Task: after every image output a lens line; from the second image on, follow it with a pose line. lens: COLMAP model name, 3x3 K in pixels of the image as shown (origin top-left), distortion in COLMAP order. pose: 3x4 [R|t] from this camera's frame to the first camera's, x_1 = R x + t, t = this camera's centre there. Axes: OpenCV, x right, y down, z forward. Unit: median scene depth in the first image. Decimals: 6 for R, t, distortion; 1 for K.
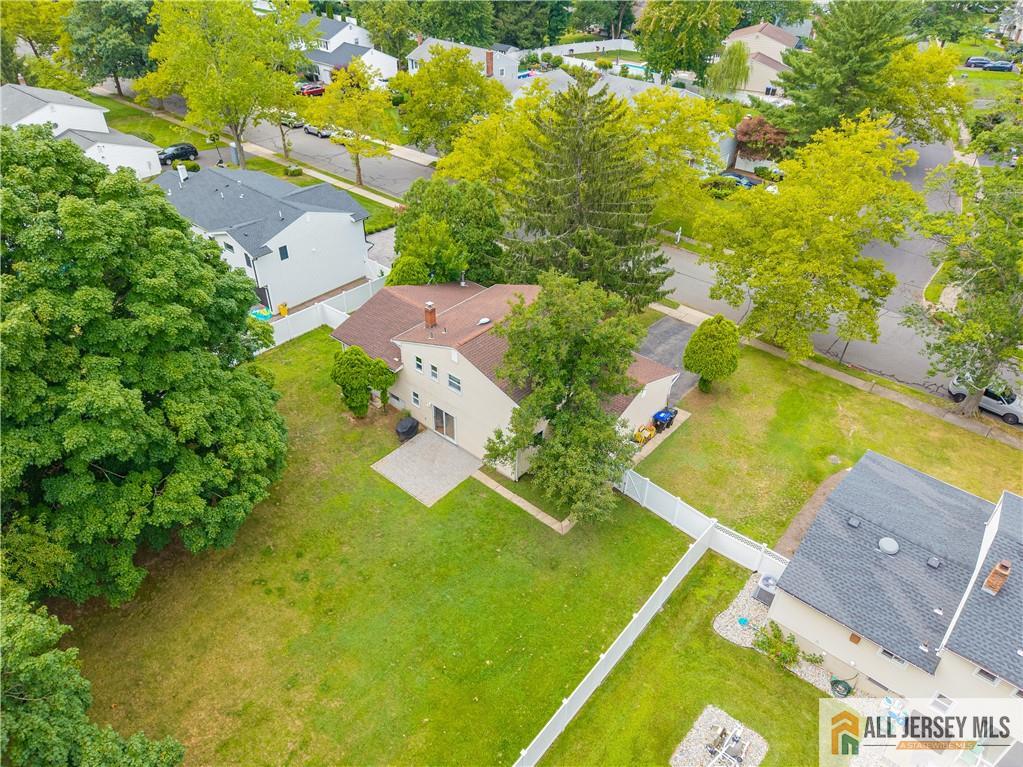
lens RADIAL K [[701.5, 0, 512.2], [0, 701.5, 381.9], [0, 0, 1]] dist [0.005216, -0.007150]
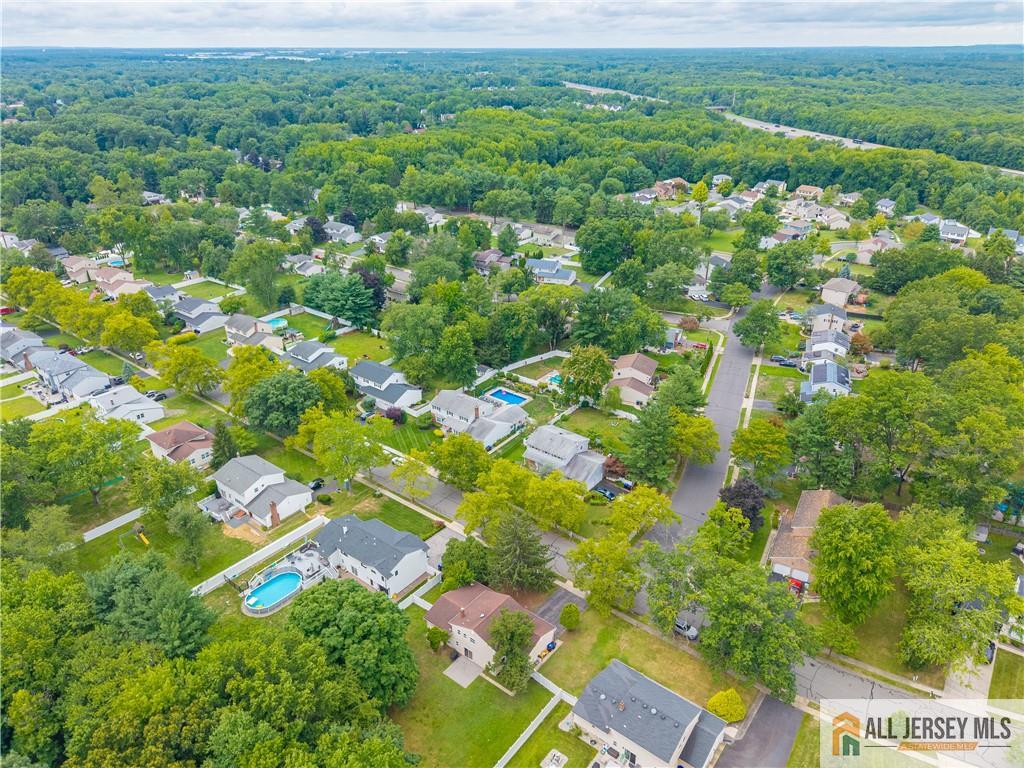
lens RADIAL K [[702.2, 0, 514.2], [0, 702.2, 385.6], [0, 0, 1]] dist [0.005216, -0.007150]
pose [[0.998923, -0.037818, 0.026869, 0.048968], [0.041758, 0.985299, -0.165658, -0.550889], [-0.020209, 0.166602, 0.985817, -2.023385]]
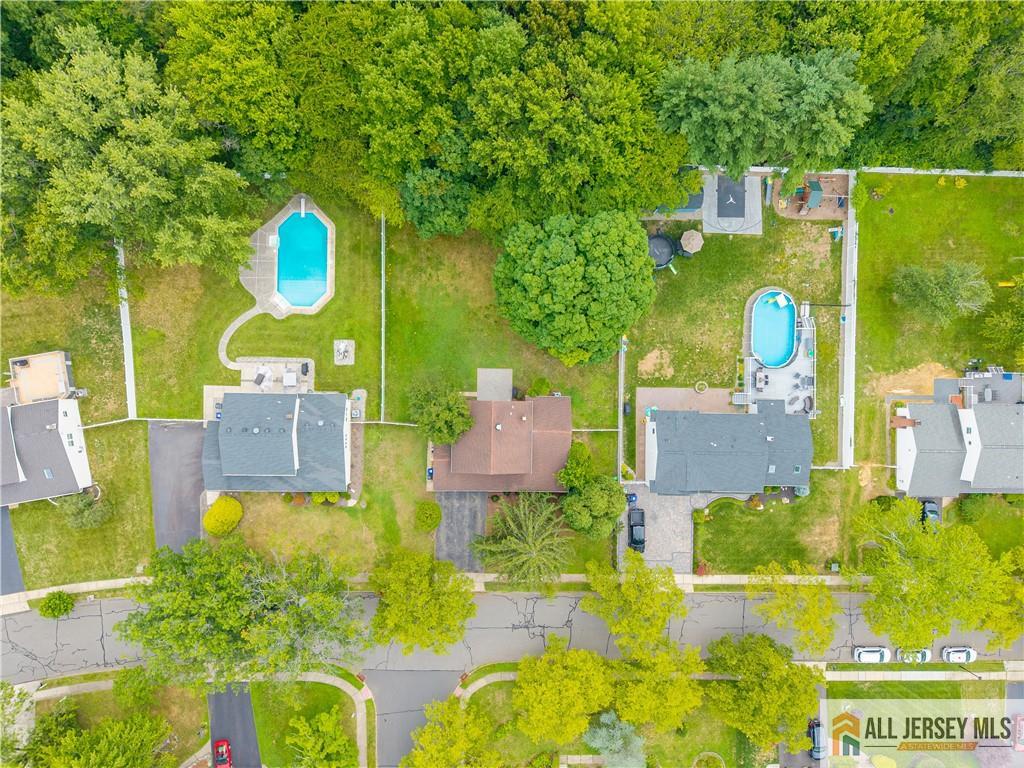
lens RADIAL K [[702.2, 0, 517.3], [0, 702.2, 382.7], [0, 0, 1]] dist [0.005216, -0.007150]
pose [[-0.767763, 0.638892, -0.048550, -0.073030], [-0.412394, -0.434741, 0.800582, -1.917187], [0.490379, 0.634679, 0.597253, -0.414868]]
